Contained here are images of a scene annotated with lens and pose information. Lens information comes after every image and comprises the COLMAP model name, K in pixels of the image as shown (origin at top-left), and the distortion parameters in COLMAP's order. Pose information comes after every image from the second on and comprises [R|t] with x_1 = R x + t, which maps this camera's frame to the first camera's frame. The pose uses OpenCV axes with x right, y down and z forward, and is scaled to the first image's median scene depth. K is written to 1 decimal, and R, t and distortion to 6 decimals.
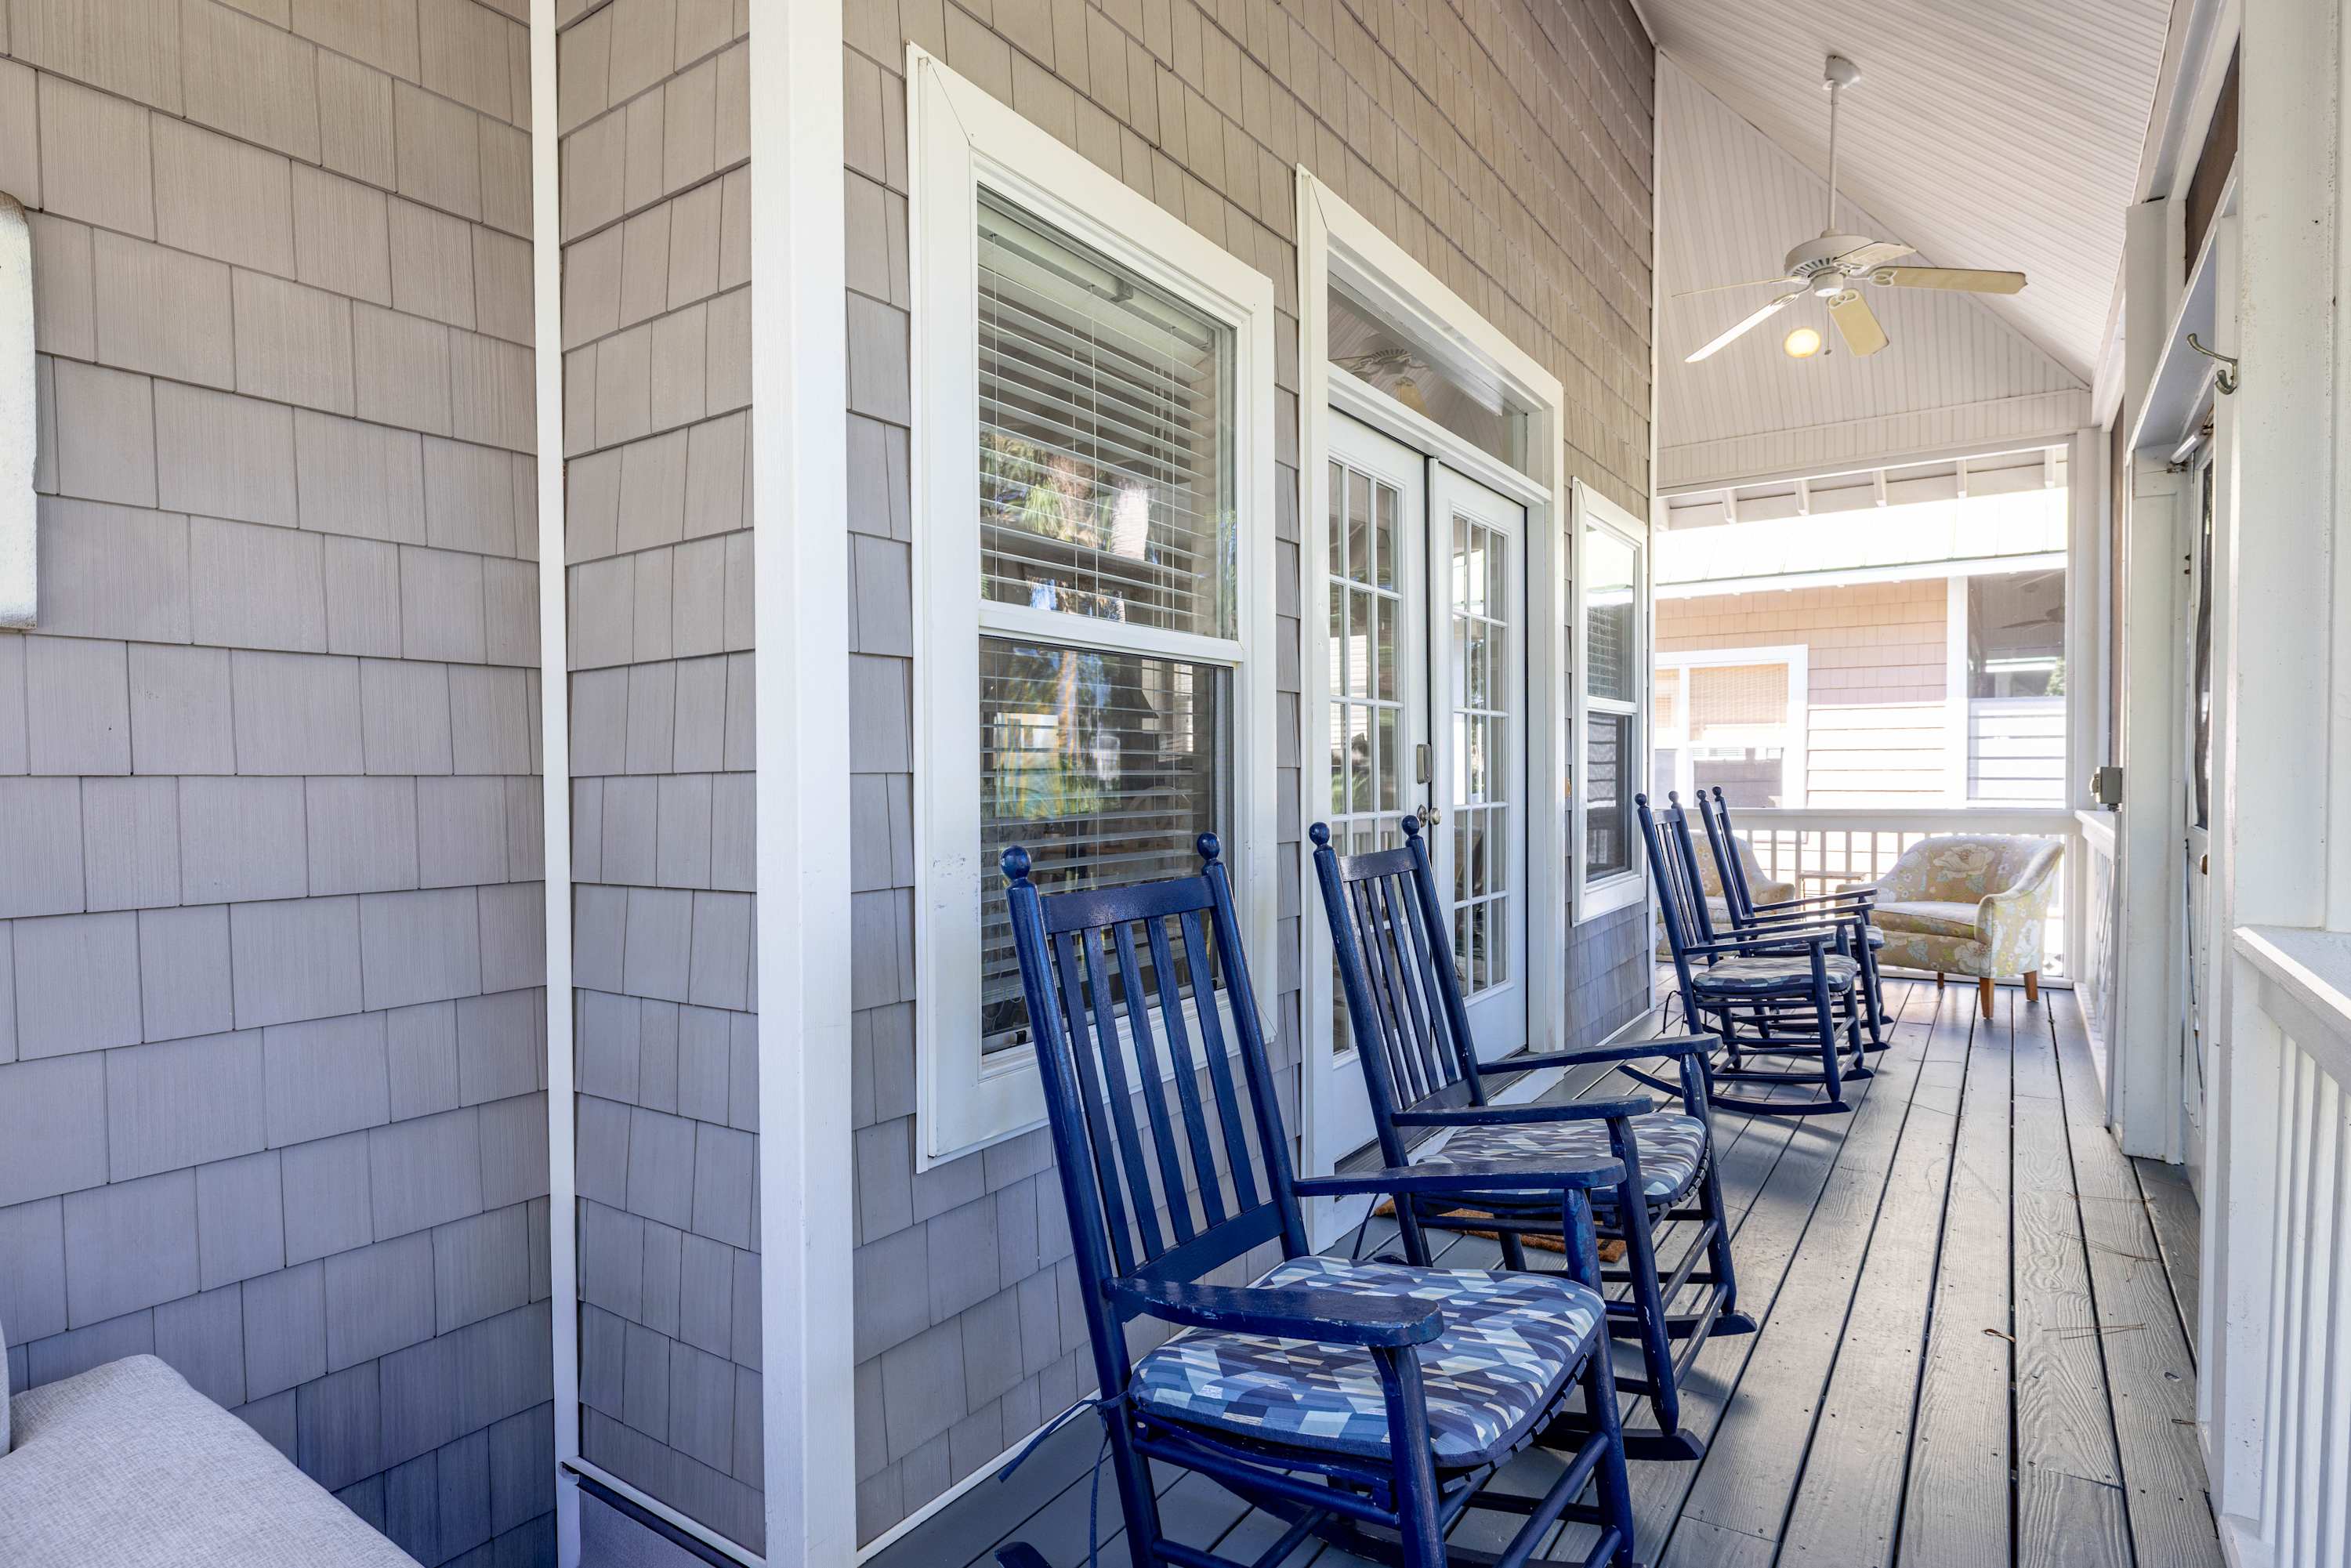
lens RADIAL K [[1270.3, 0, 1083.1], [0, 1270.3, 787.7], [0, 0, 1]] dist [-0.020209, -0.000671]
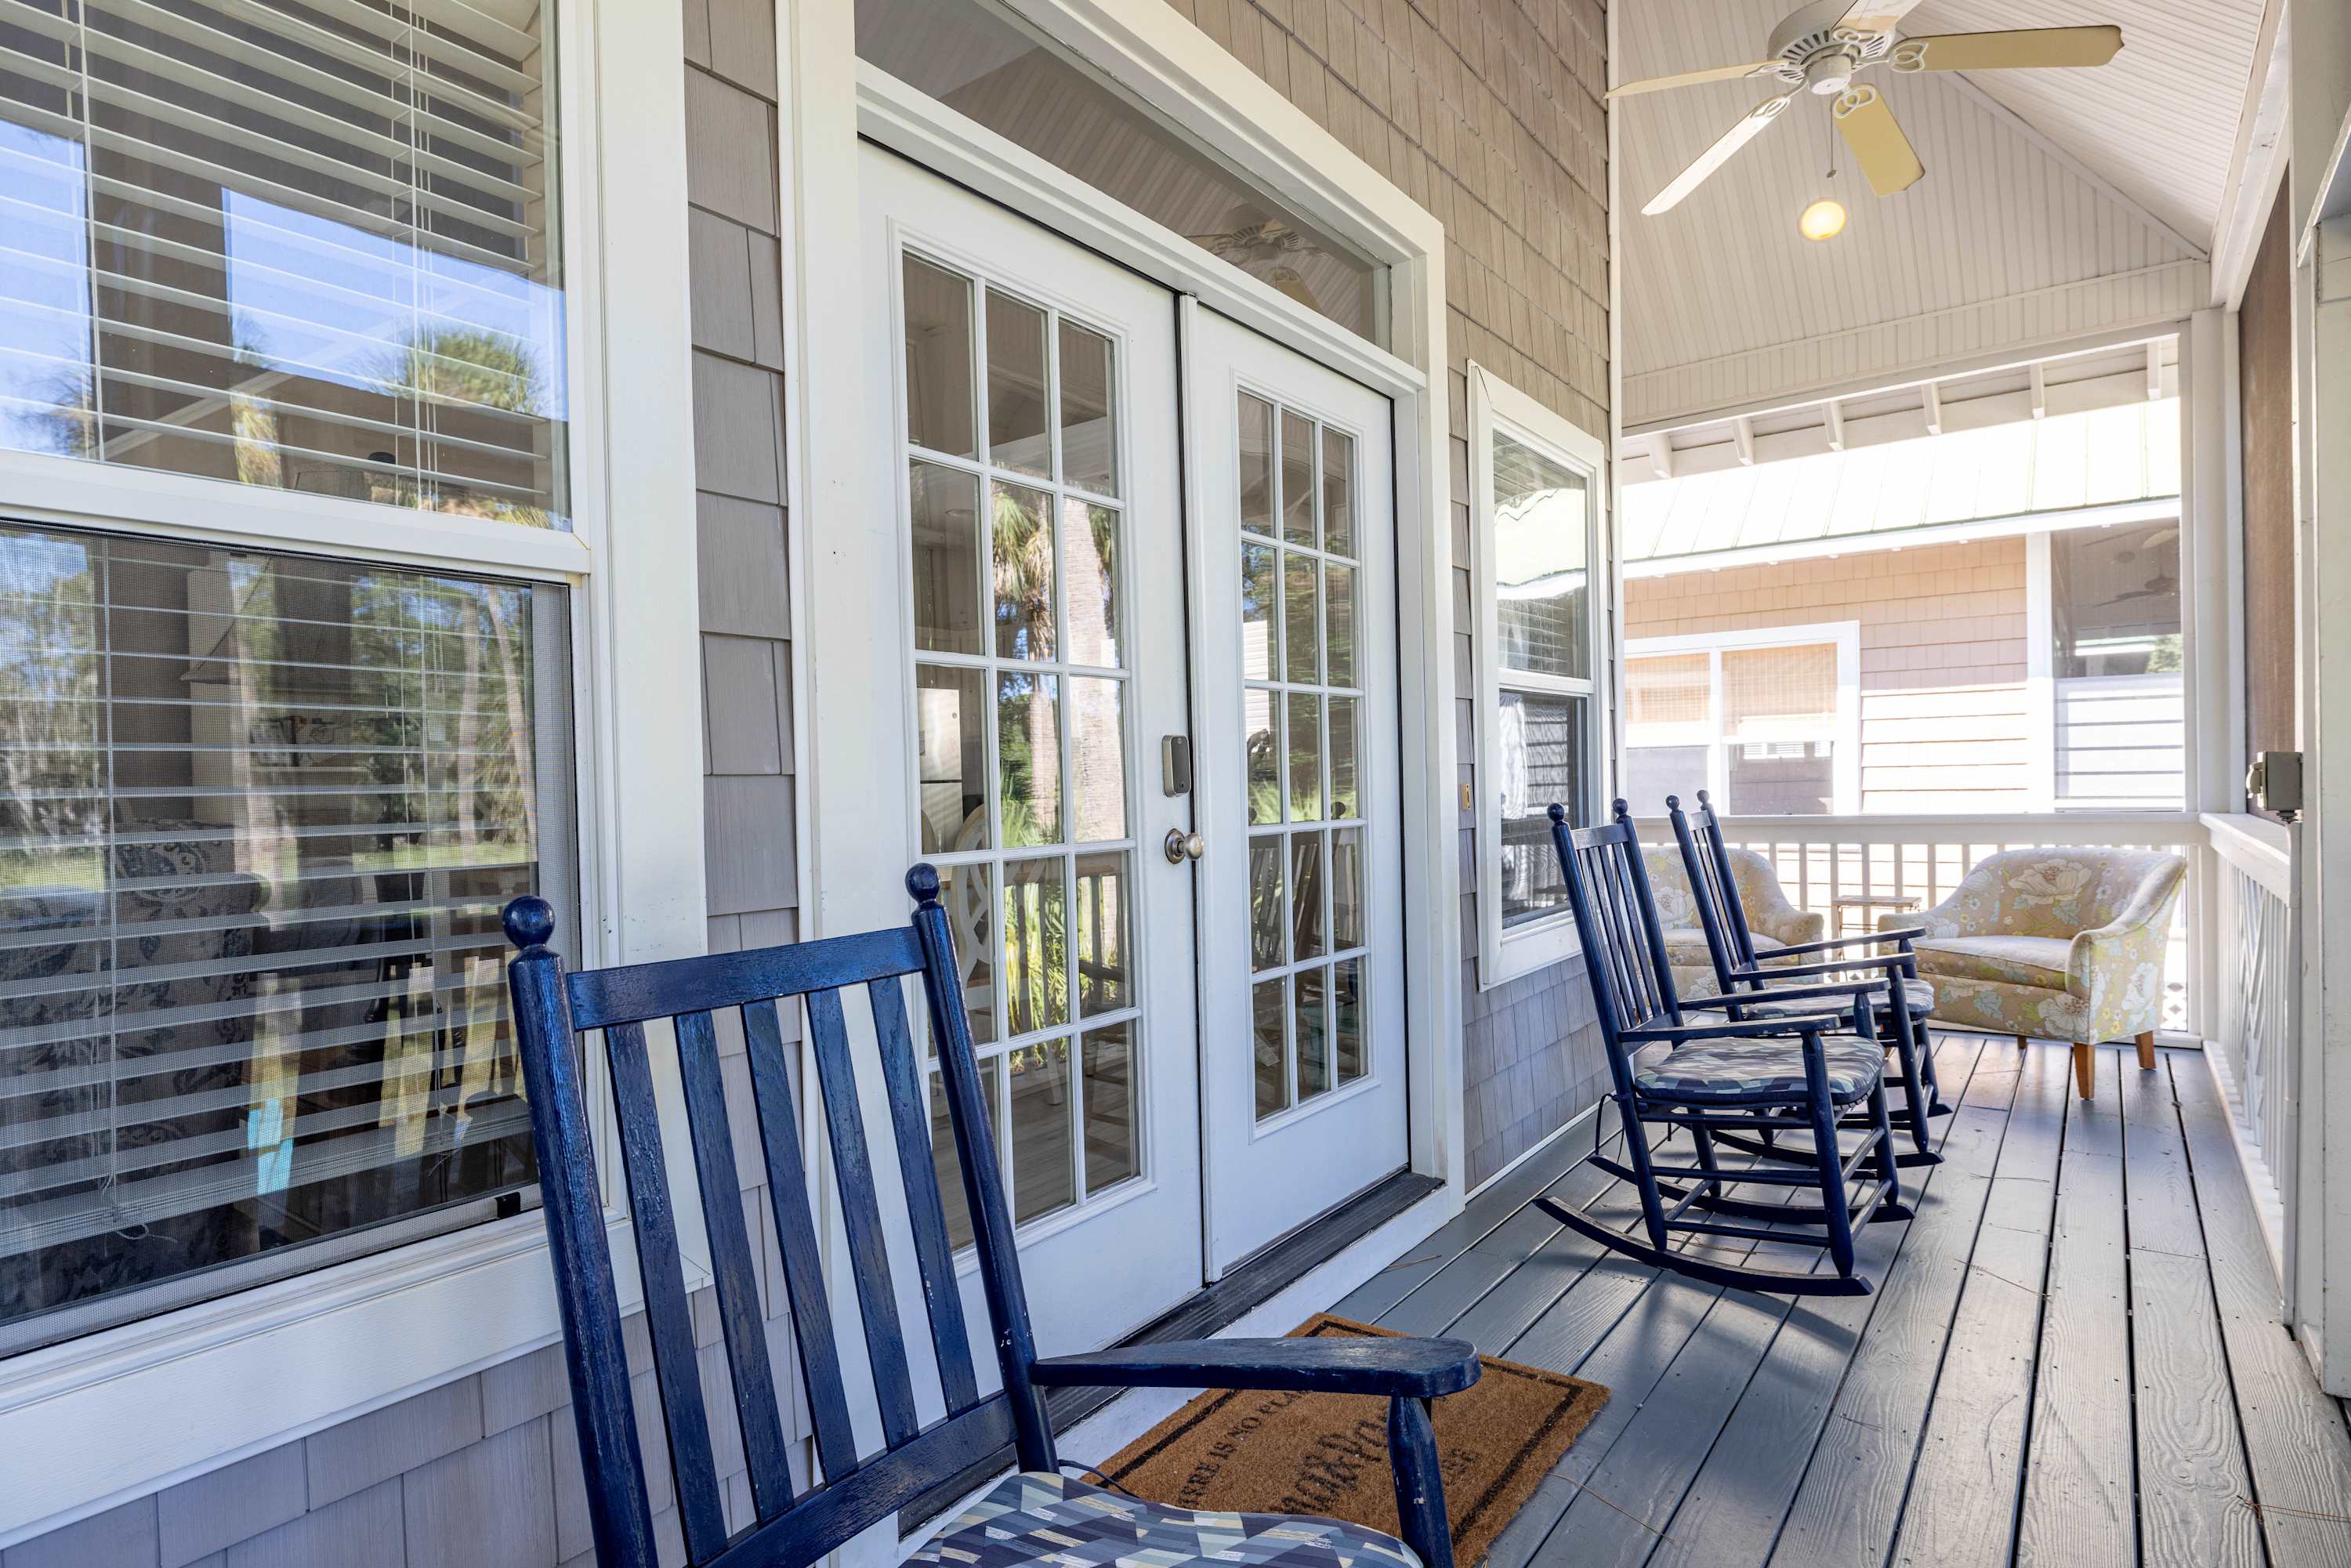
lens RADIAL K [[1230.0, 0, 1139.0], [0, 1230.0, 783.3], [0, 0, 1]] dist [-0.010227, 0.000084]
pose [[0.999349, -0.015126, -0.032767, 0.176816], [0.014785, 0.999834, -0.010623, -0.002056], [0.032923, 0.010131, 0.999407, 0.244152]]
